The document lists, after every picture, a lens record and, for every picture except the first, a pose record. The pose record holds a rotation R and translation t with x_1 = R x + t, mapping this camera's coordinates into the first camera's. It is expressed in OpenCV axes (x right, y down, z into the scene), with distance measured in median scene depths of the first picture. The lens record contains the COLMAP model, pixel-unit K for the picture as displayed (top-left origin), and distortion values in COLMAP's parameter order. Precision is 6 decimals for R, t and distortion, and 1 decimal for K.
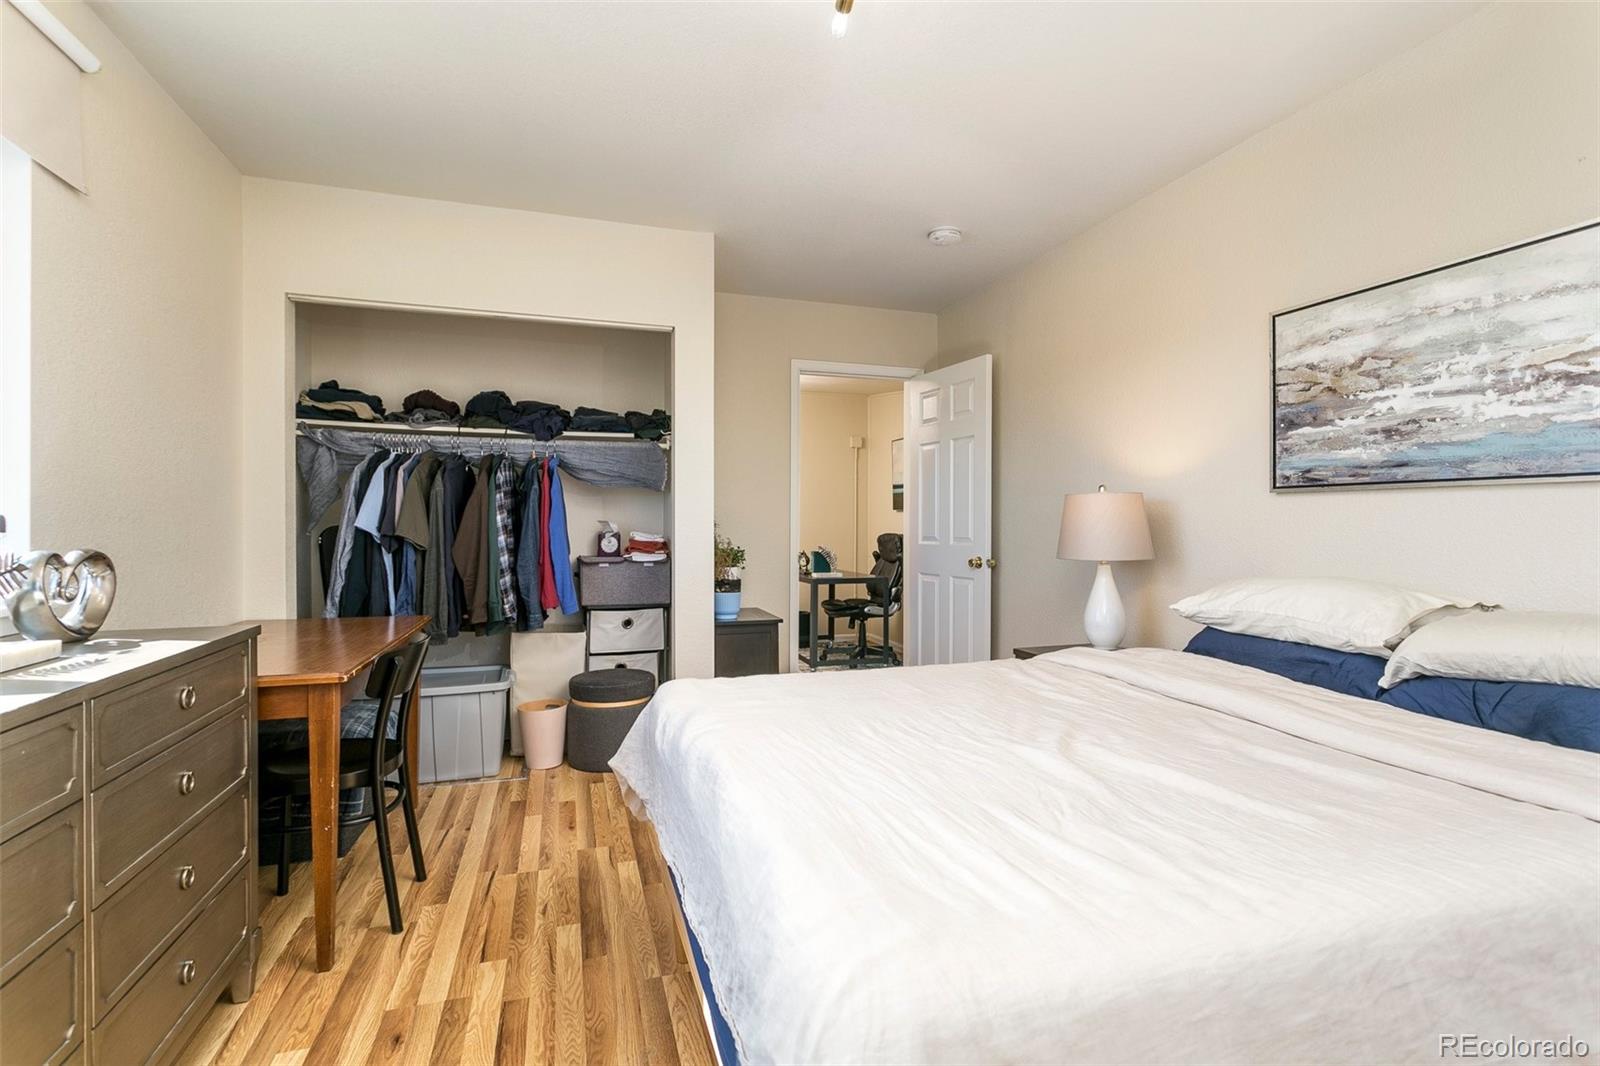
lens RADIAL K [[753.1, 0, 801.1], [0, 753.1, 528.0], [0, 0, 1]] dist [0.003764, 0.000205]
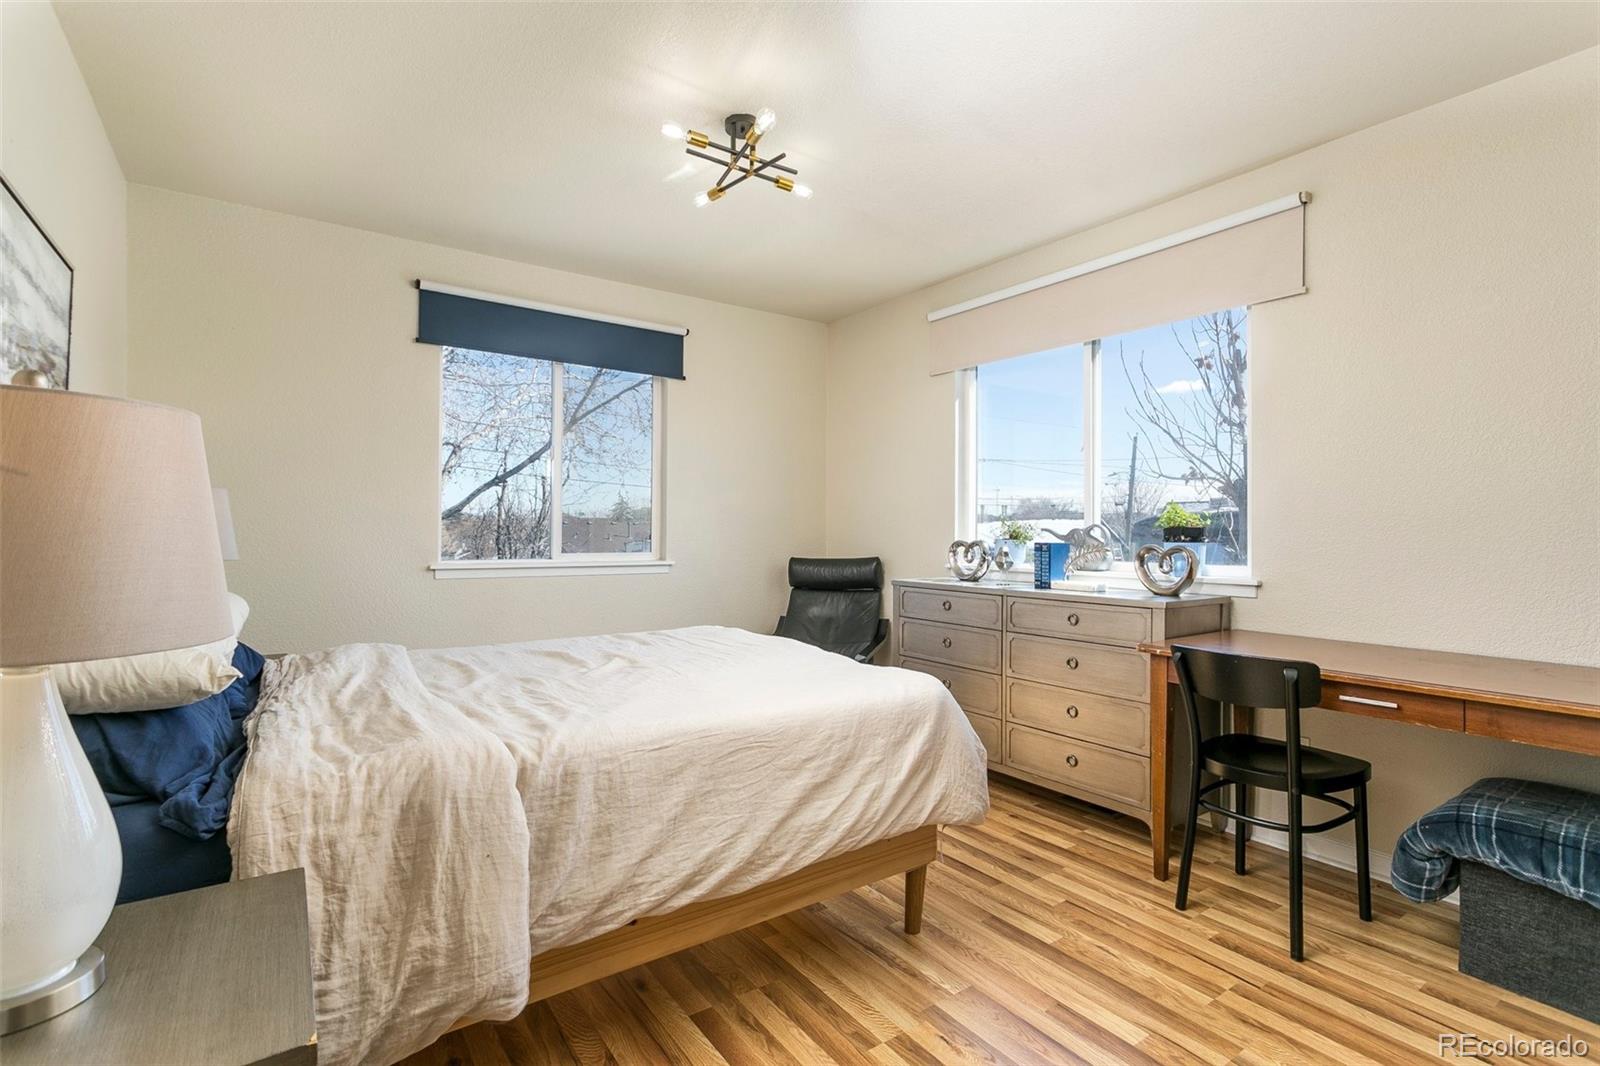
lens RADIAL K [[753.1, 0, 801.1], [0, 753.1, 528.0], [0, 0, 1]] dist [0.003764, 0.000205]
pose [[-0.952373, -0.007120, -0.304853, 0.308296], [-0.007873, 0.999968, 0.001242, -0.001411], [0.304834, 0.003582, -0.952399, 1.857033]]
